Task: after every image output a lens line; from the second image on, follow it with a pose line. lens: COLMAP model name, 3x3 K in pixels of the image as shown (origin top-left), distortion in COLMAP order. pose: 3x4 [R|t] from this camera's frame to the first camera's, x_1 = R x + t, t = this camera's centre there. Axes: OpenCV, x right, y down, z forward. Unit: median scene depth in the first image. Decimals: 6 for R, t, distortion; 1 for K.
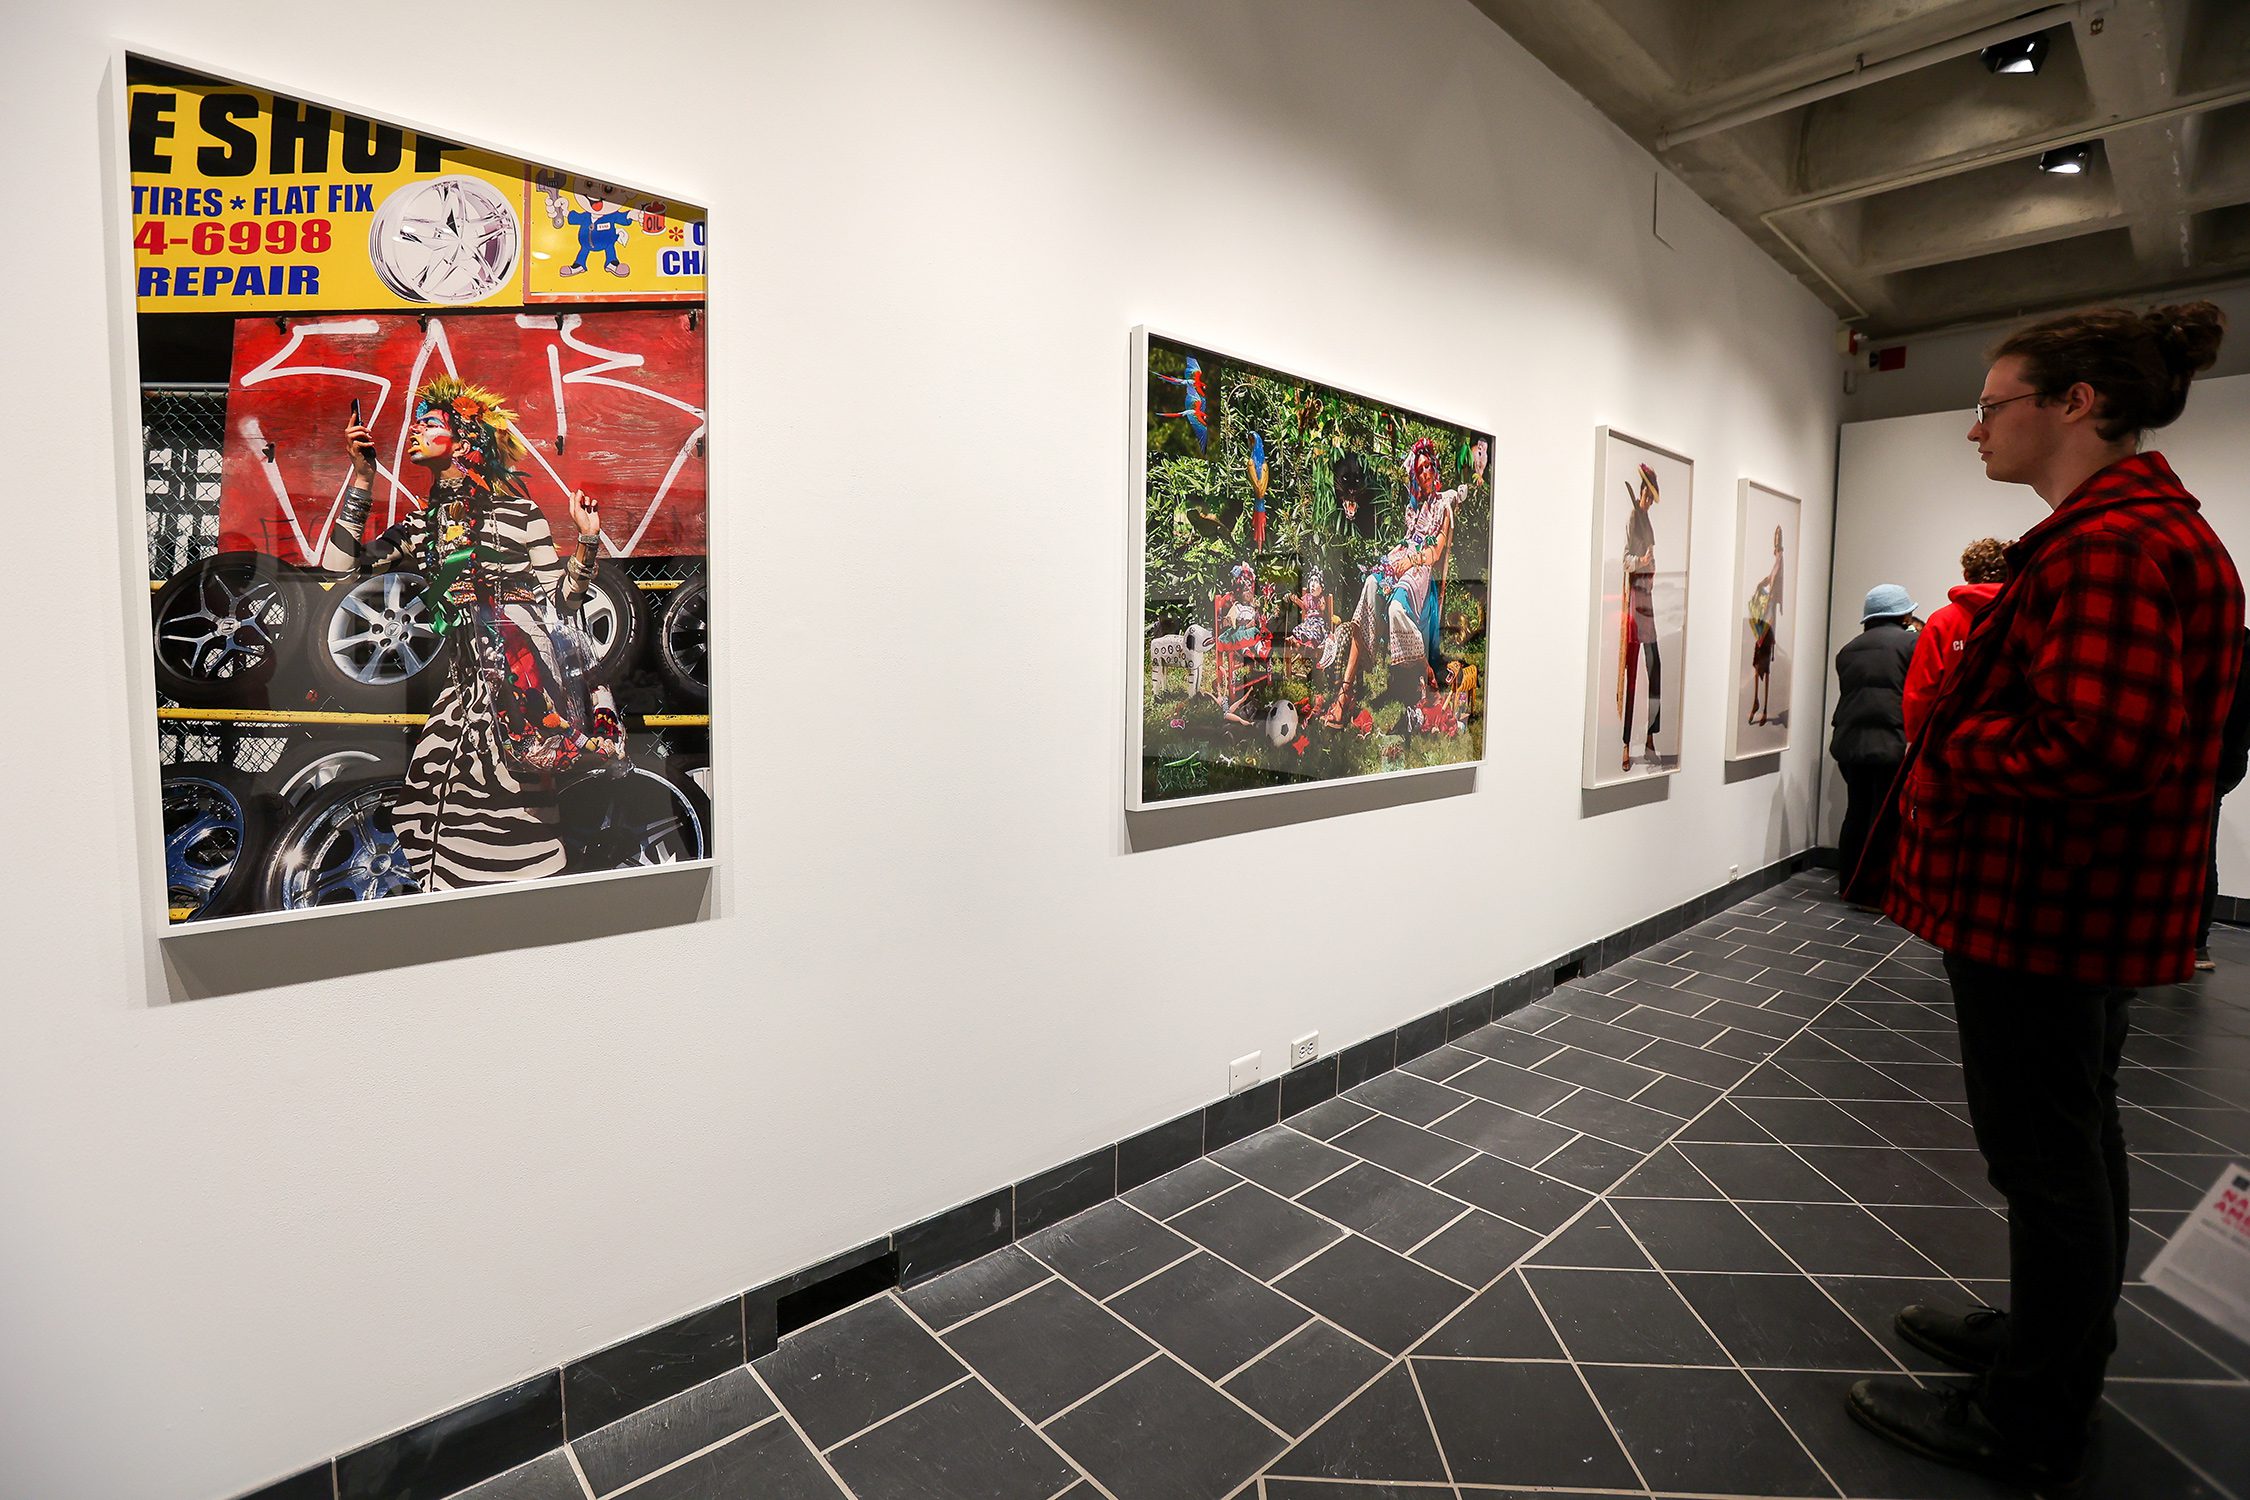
lens RADIAL K [[1032.6, 0, 1118.1], [0, 1032.6, 733.9], [0, 0, 1]] dist [-0.031856, 0.000266]
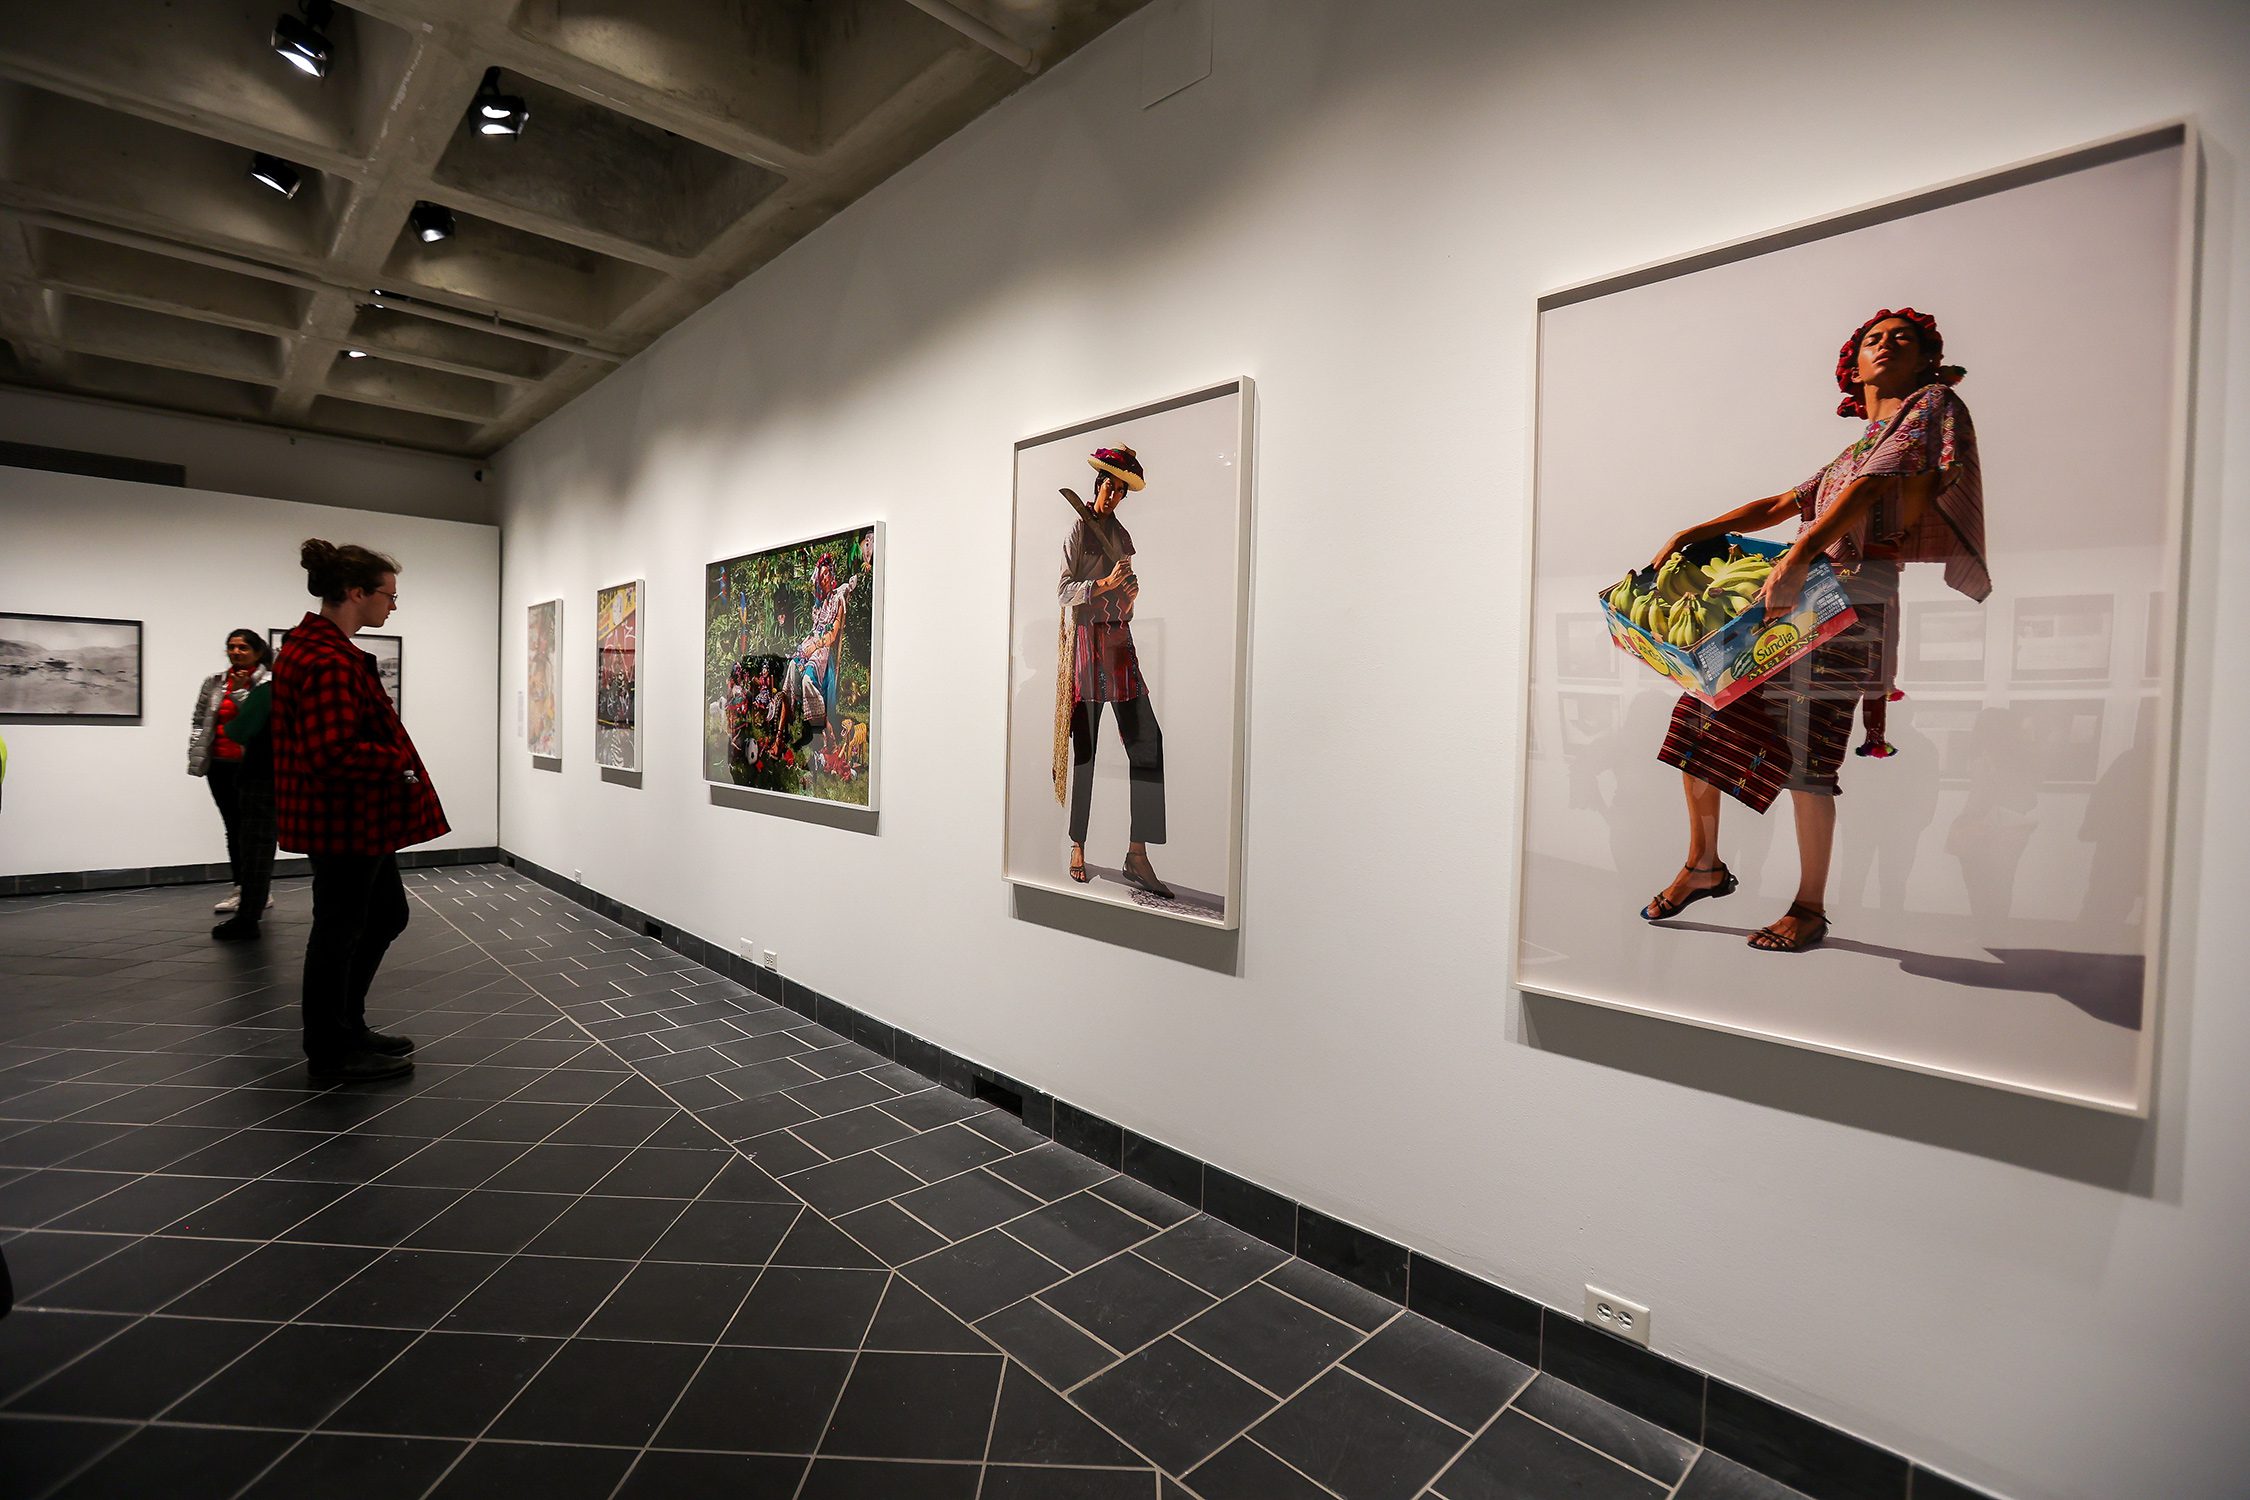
lens RADIAL K [[1032.6, 0, 1118.7], [0, 1032.6, 755.1], [0, 0, 1]] dist [-0.031856, 0.000266]
pose [[0.027525, 0.031268, -0.999132, 1.652602], [-0.102393, 0.994341, 0.028298, -0.101110], [0.994363, 0.101525, 0.030571, 1.356010]]
